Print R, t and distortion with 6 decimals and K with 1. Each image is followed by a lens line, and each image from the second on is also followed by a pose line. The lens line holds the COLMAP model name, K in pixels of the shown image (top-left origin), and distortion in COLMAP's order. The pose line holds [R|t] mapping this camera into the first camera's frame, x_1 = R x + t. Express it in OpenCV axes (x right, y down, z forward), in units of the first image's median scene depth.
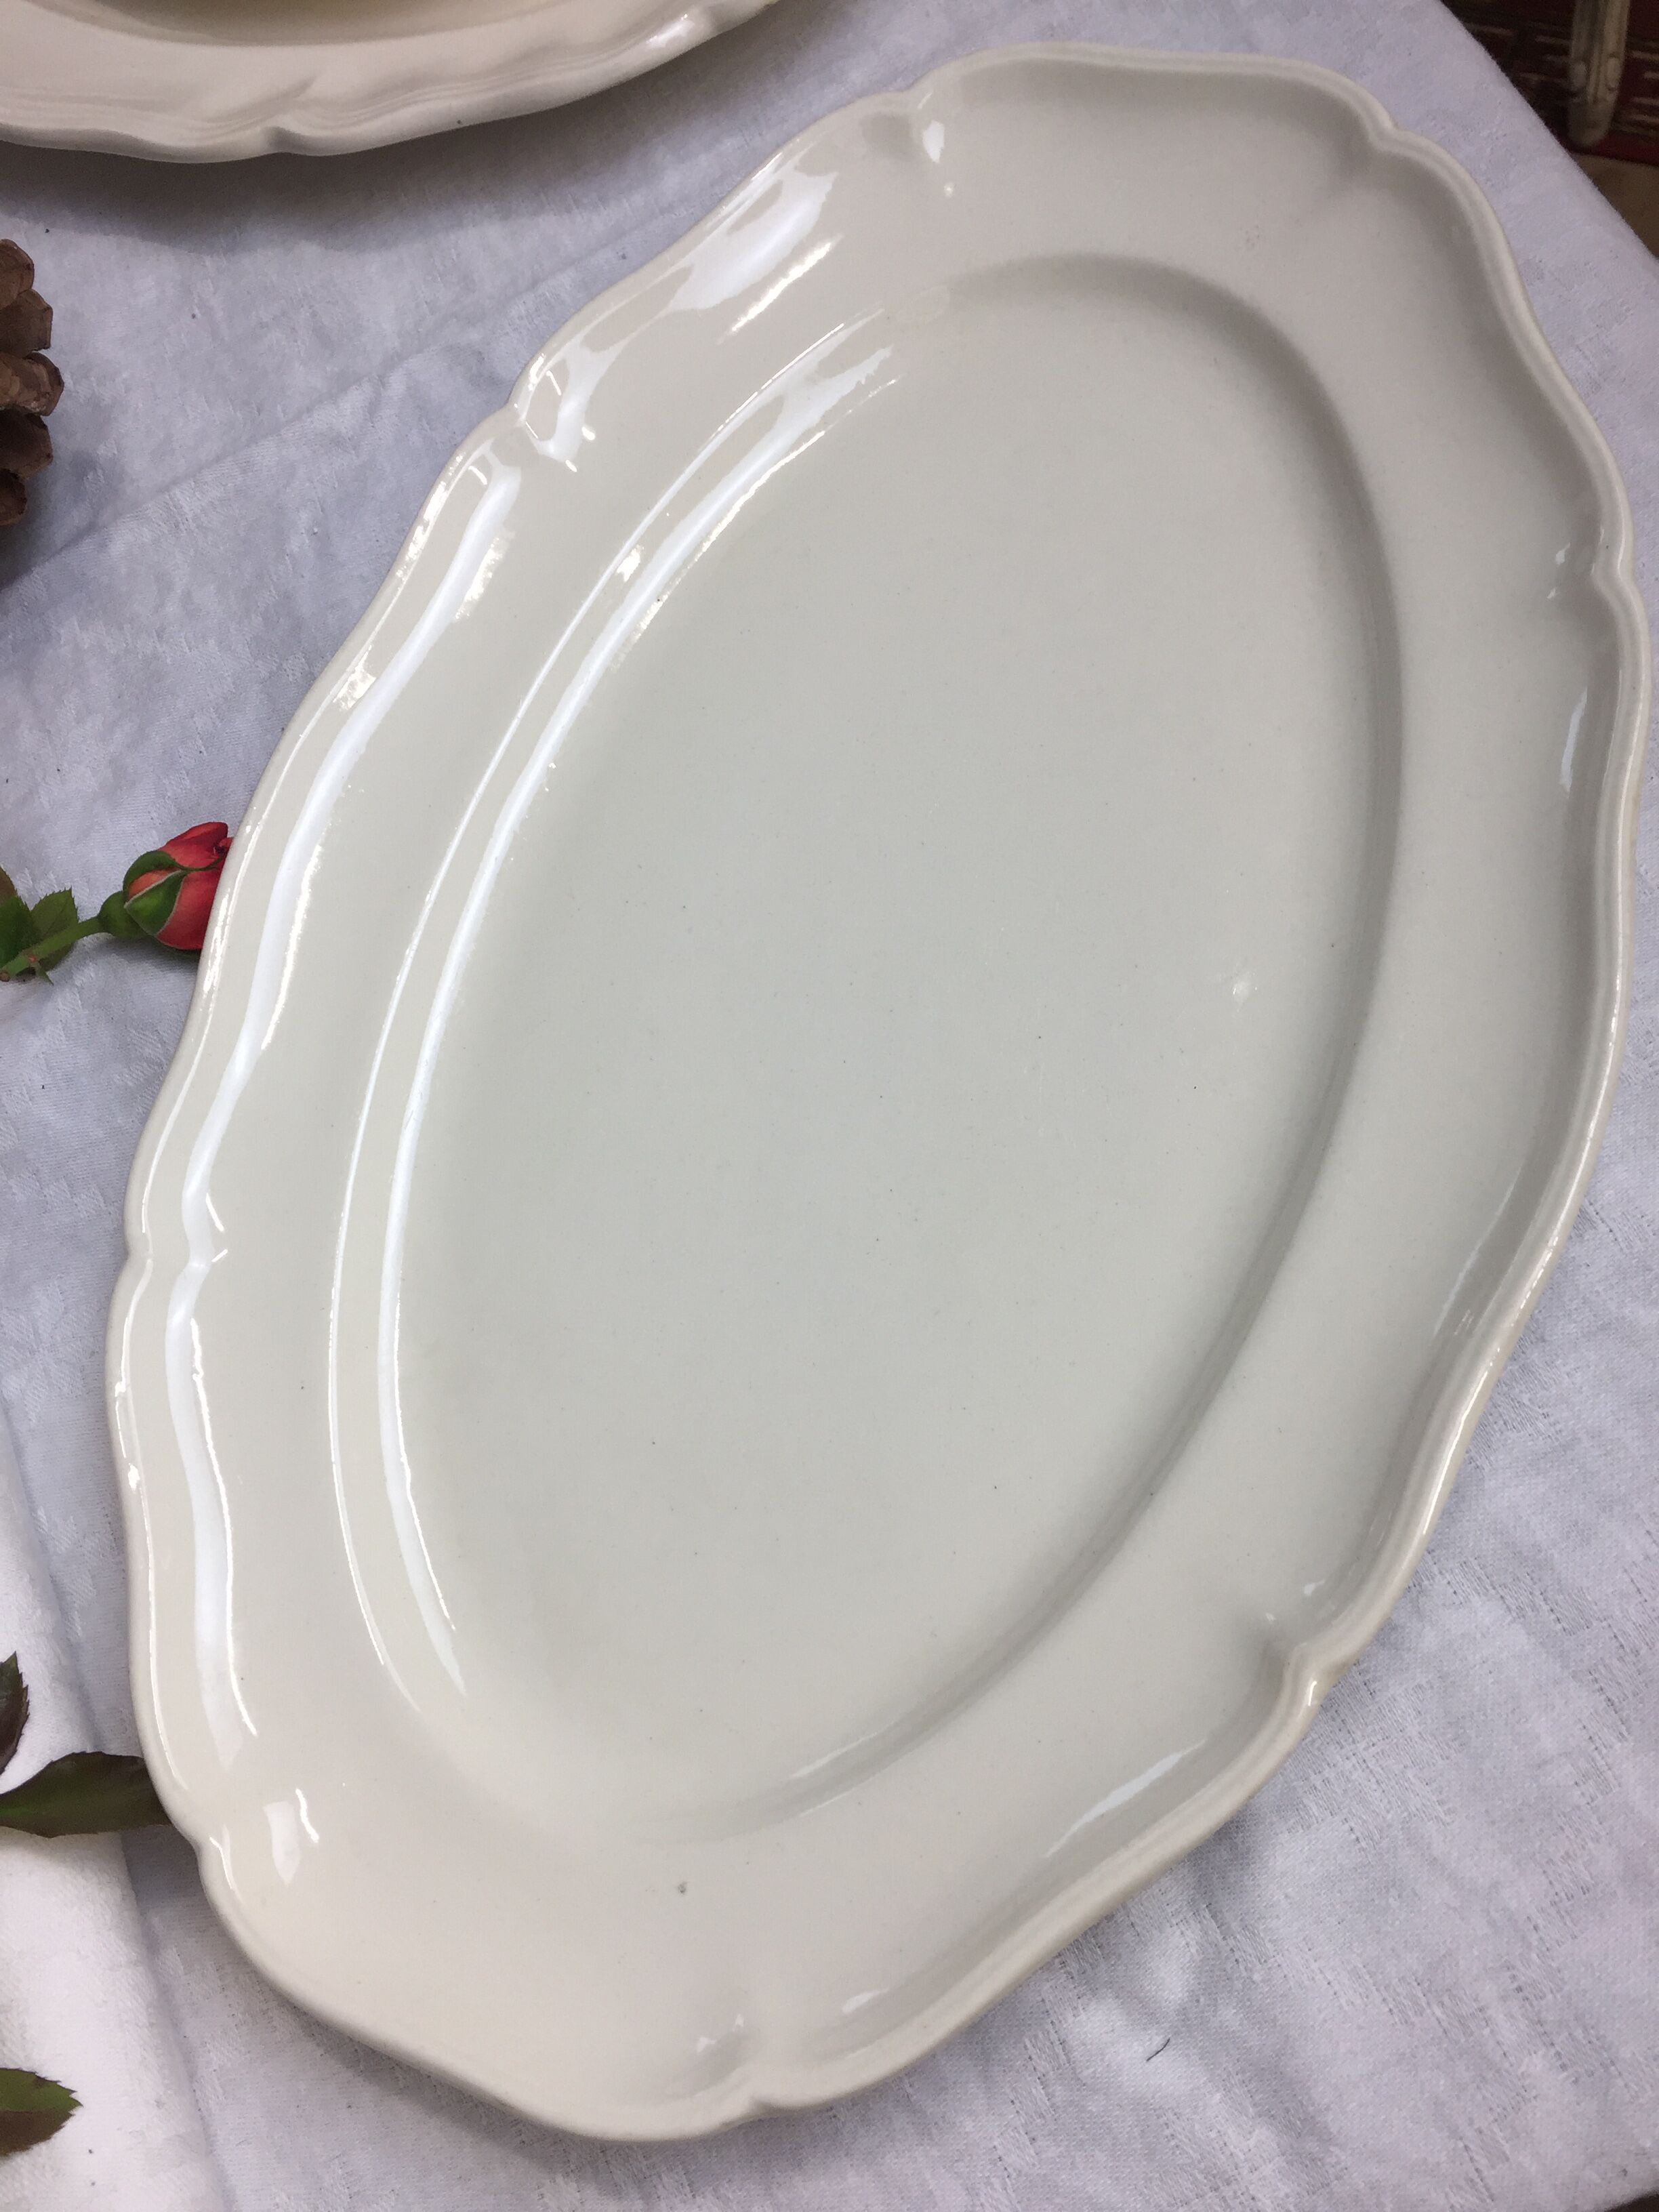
lens RADIAL K [[1934.5, 0, 827.8], [0, 1934.5, 1113.0], [0, 0, 1]] dist [0.002279, -0.021102]
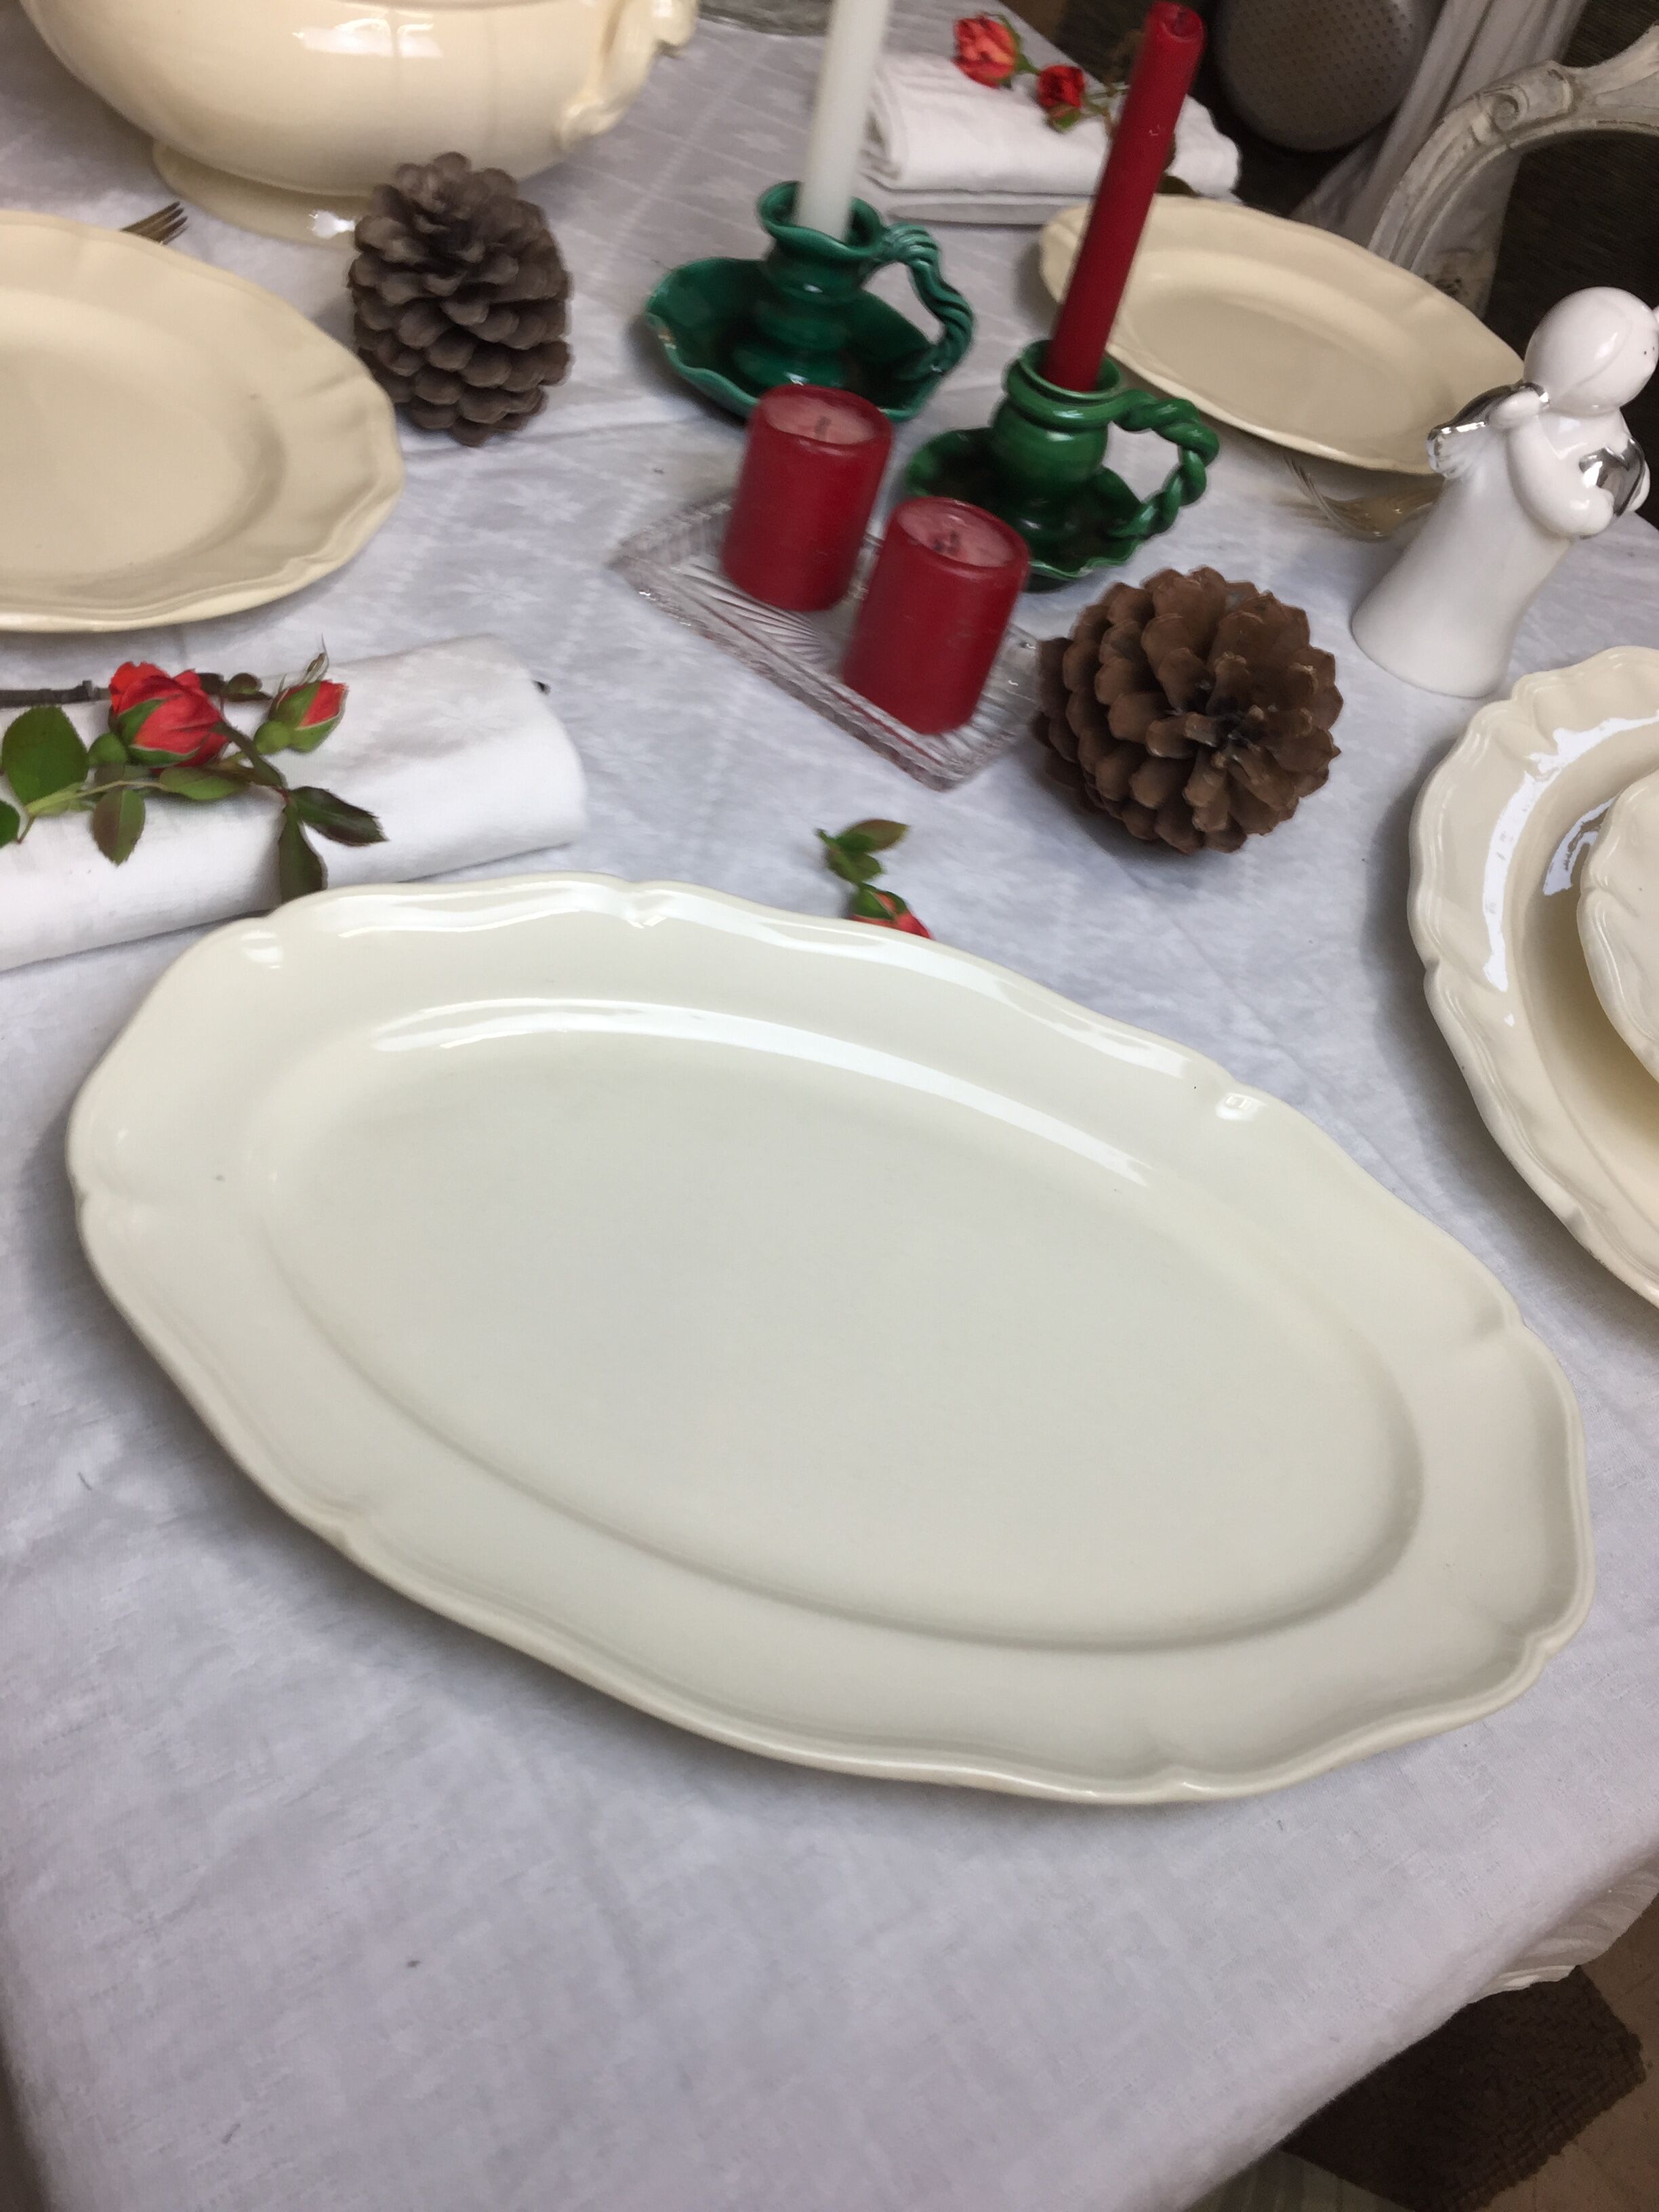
lens RADIAL K [[1934.5, 0, 834.4], [0, 1934.5, 1108.4], [0, 0, 1]] dist [0.002279, -0.021102]
pose [[0.069741, 0.890488, -0.449630, 0.427826], [-0.995390, 0.091865, 0.027545, -0.095548], [0.065834, 0.445636, 0.892790, -0.262236]]
